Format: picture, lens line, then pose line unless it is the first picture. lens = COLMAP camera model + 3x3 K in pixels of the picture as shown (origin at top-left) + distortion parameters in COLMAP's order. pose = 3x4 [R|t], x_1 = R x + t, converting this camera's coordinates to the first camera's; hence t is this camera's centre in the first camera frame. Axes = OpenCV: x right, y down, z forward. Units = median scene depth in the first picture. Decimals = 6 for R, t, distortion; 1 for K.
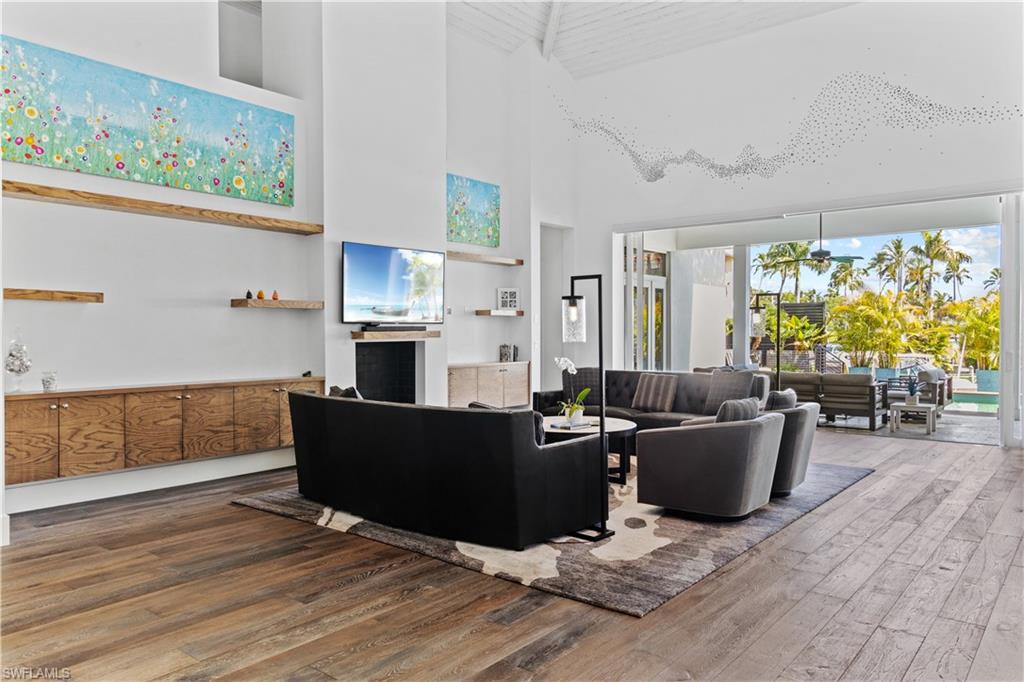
lens RADIAL K [[711.1, 0, 515.9], [0, 711.1, 346.1], [0, 0, 1]] dist [0.032423, 0.003607]
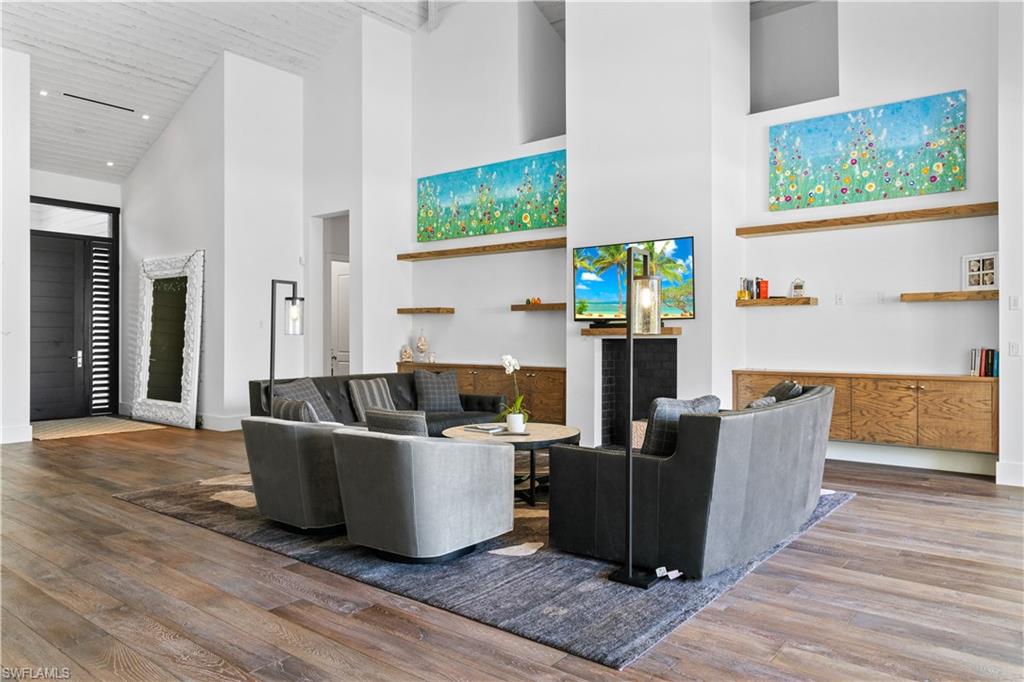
lens RADIAL K [[711.1, 0, 516.8], [0, 711.1, 332.3], [0, 0, 1]] dist [0.032423, 0.003607]
pose [[0.014034, -0.006780, -0.999879, 0.956984], [-0.020497, 0.999765, -0.007067, -0.005186], [0.999691, 0.020593, 0.013891, 0.982159]]
